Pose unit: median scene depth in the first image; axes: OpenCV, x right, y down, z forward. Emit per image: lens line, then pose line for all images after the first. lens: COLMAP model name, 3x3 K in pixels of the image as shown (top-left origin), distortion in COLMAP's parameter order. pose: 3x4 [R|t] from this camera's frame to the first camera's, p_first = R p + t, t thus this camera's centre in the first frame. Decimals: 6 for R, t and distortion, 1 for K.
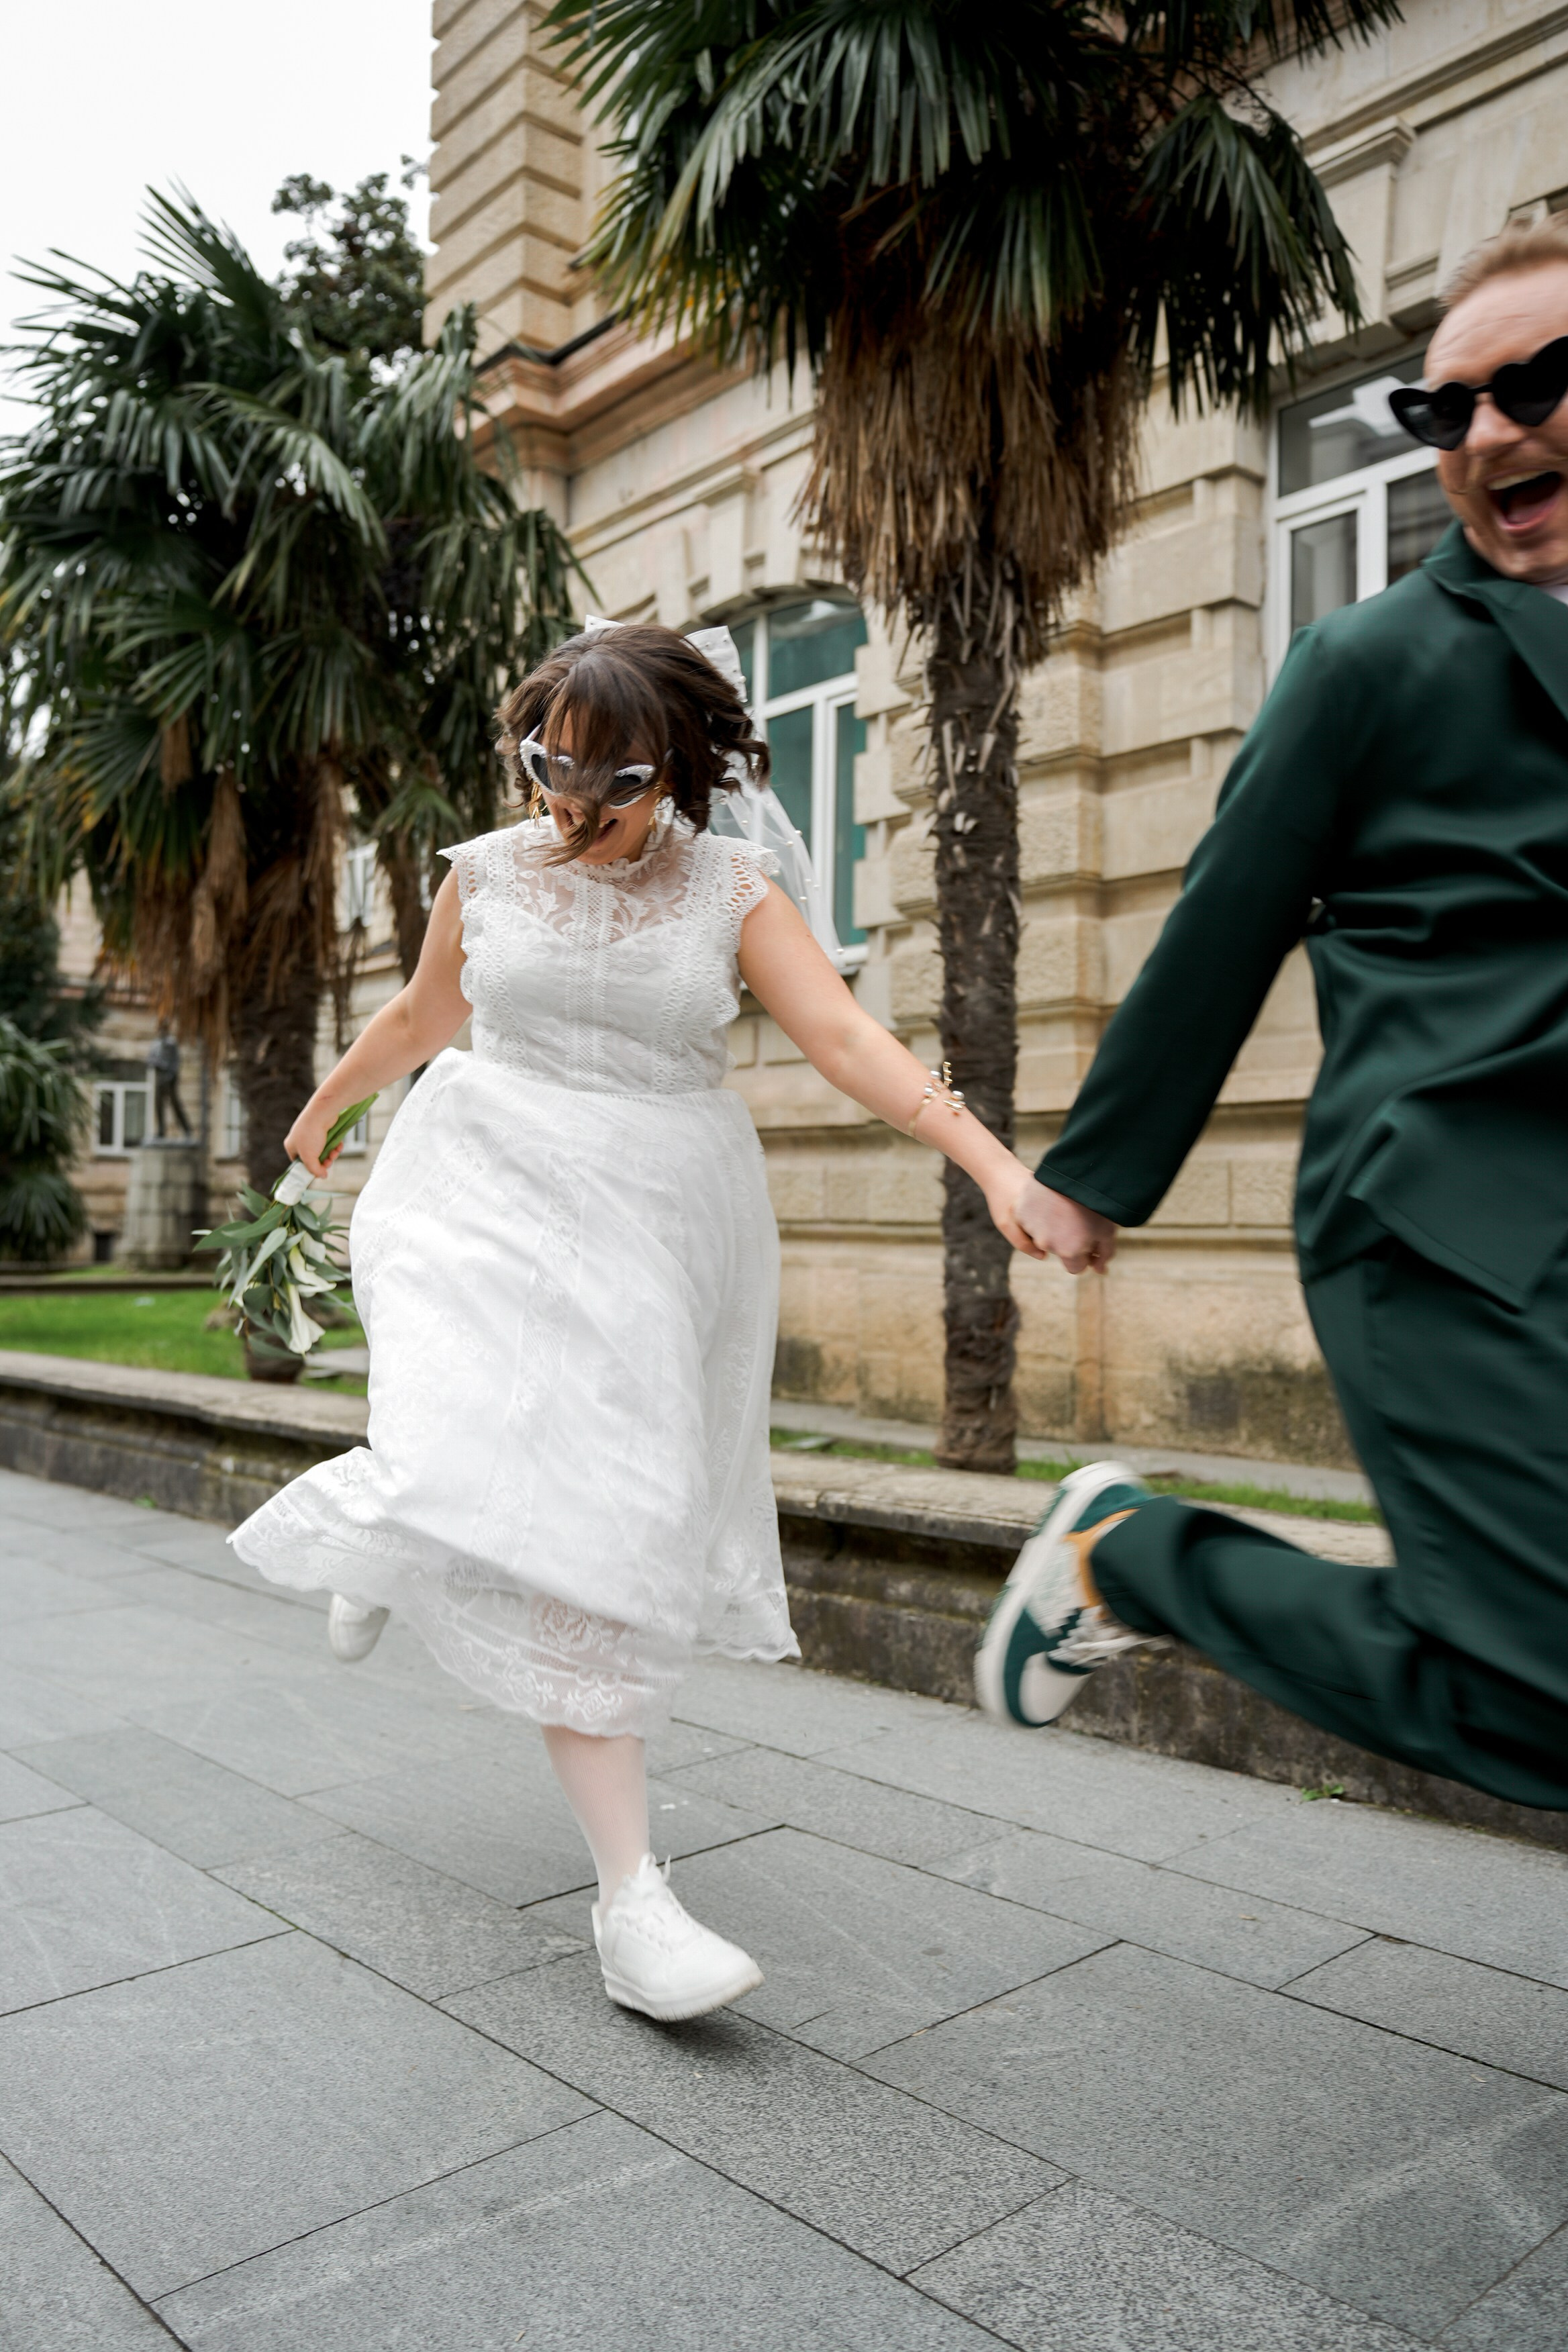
lens RADIAL K [[1785.1, 0, 698.6], [0, 1785.1, 1186.1], [0, 0, 1]] dist [-0.024066, -0.000061]
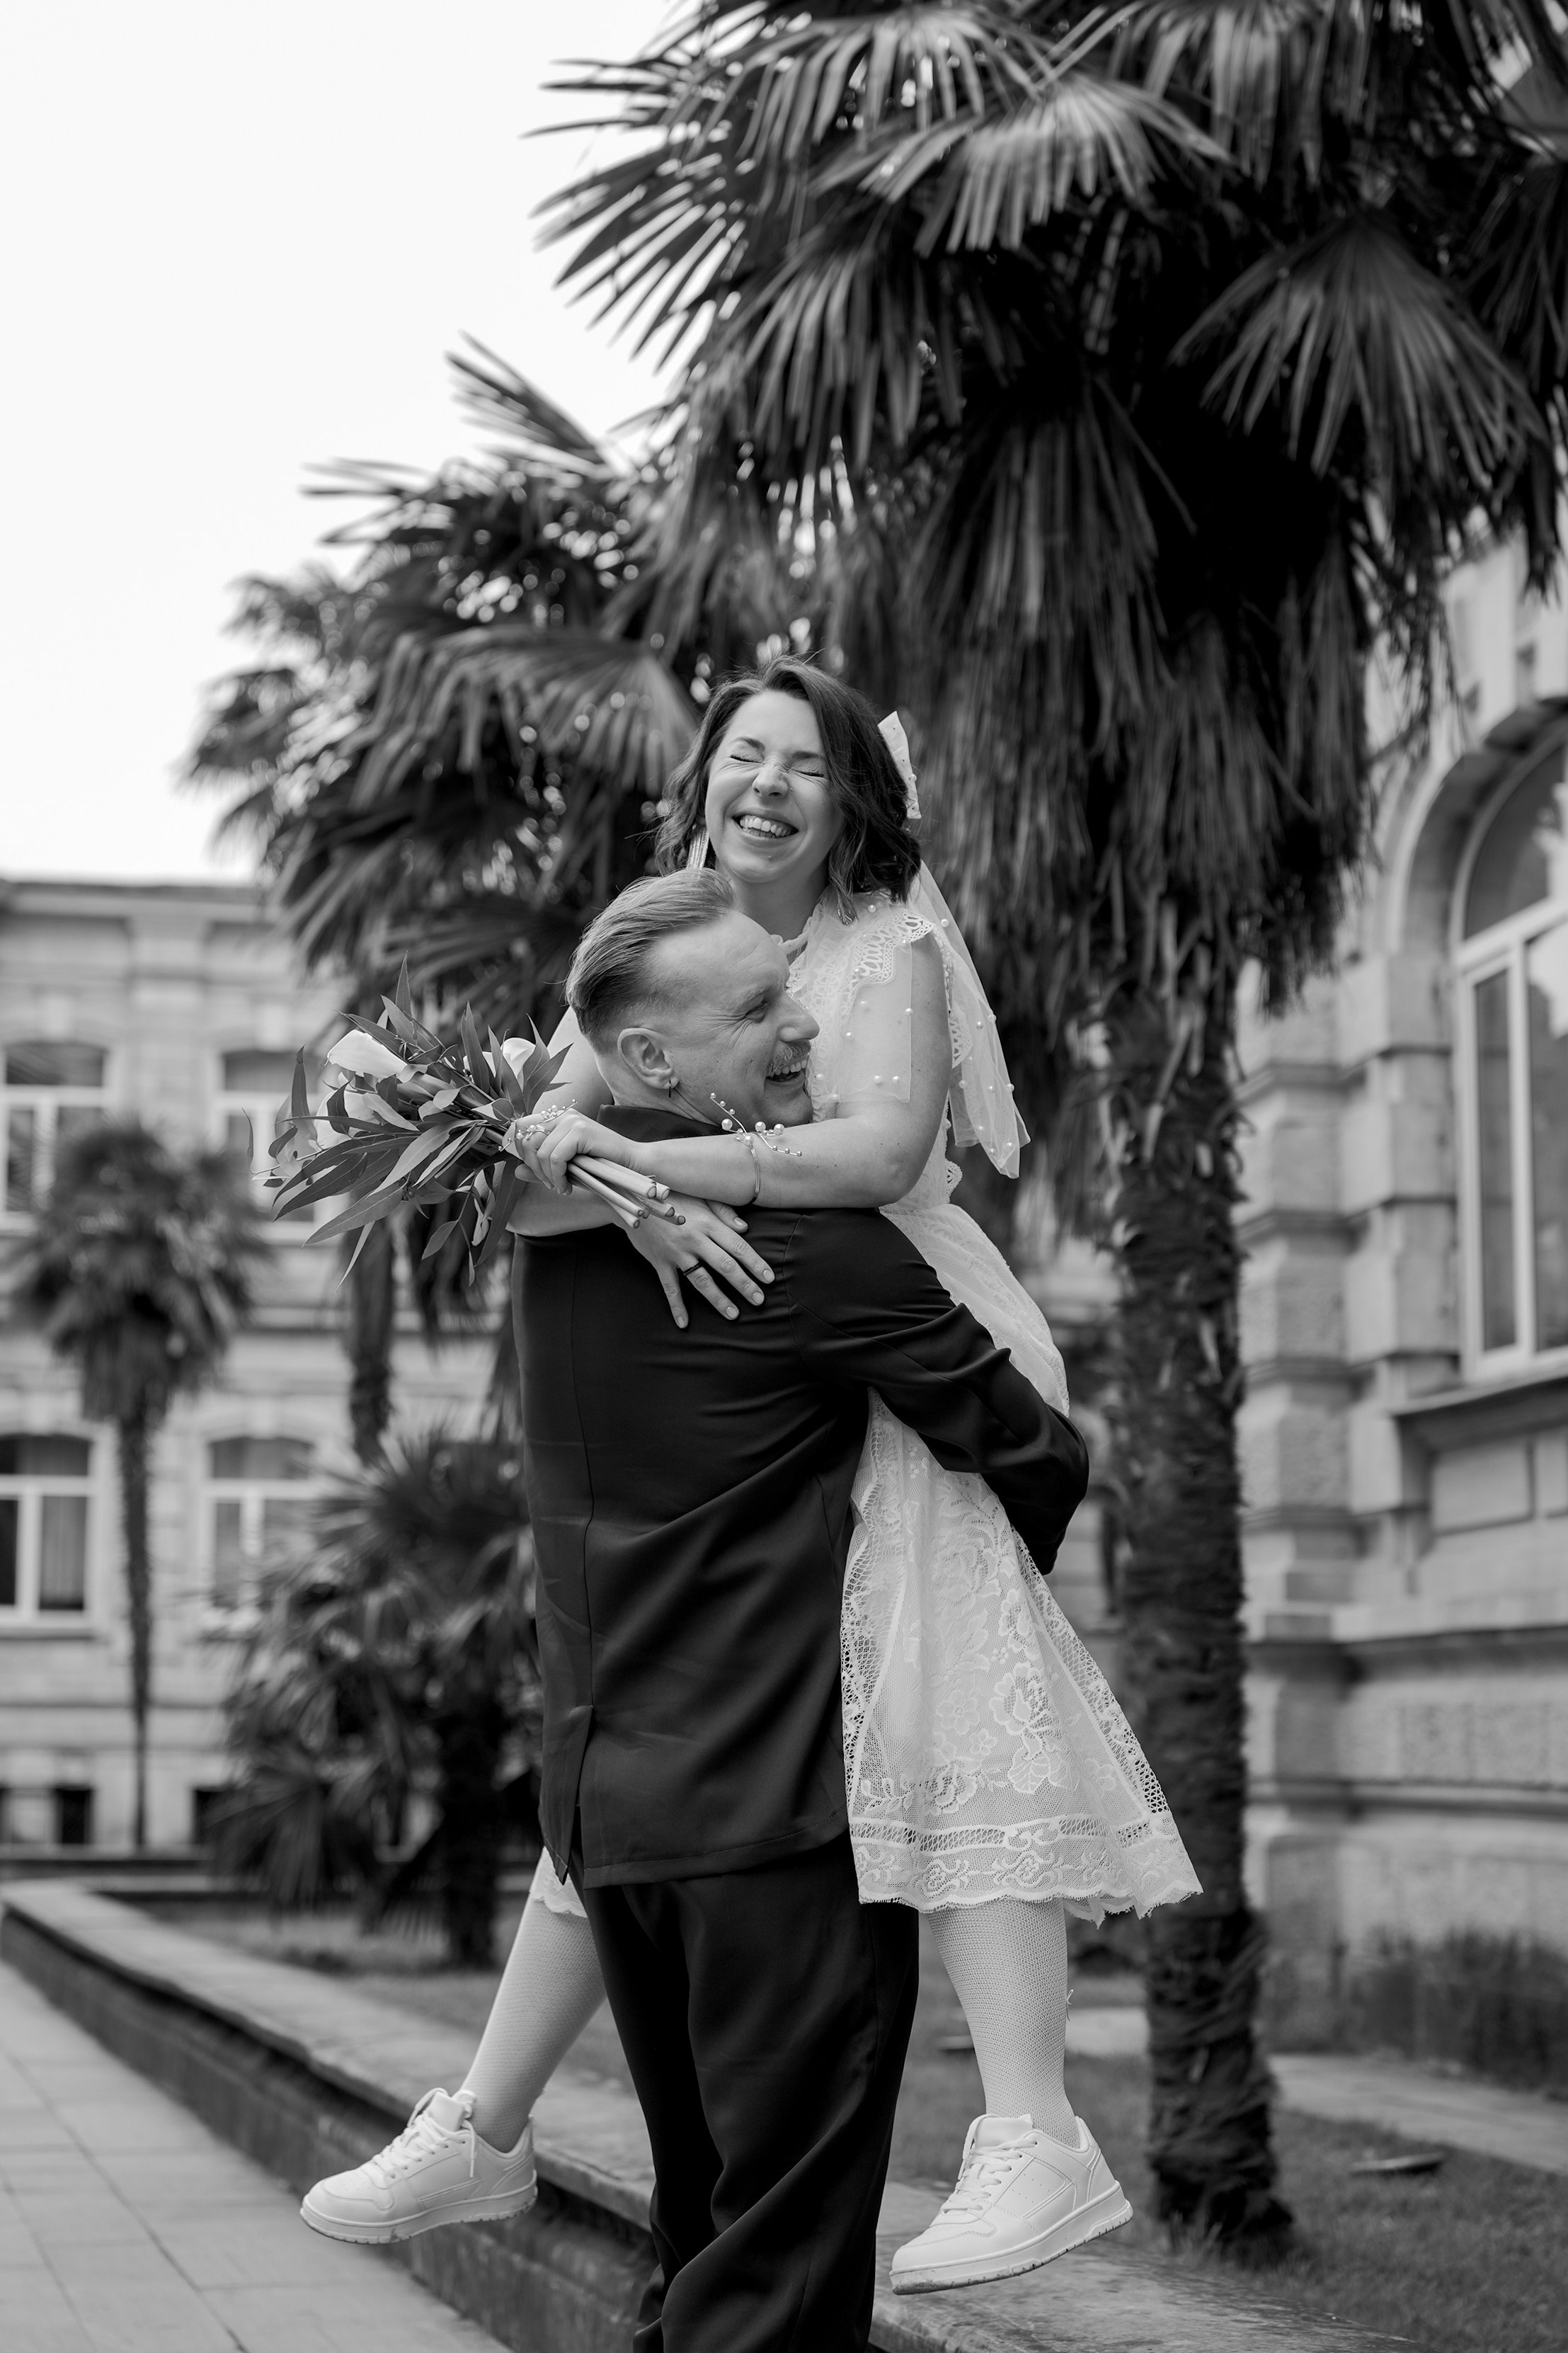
lens RADIAL K [[3828.8, 0, 784.0], [0, 3828.8, 1176.5], [0, 0, 1]] dist [-0.001312, 0.032092]
pose [[0.889216, -0.076720, -0.451009, 0.437330], [0.016479, 0.990570, -0.136013, -0.012915], [0.457191, 0.113513, 0.882095, -0.250279]]
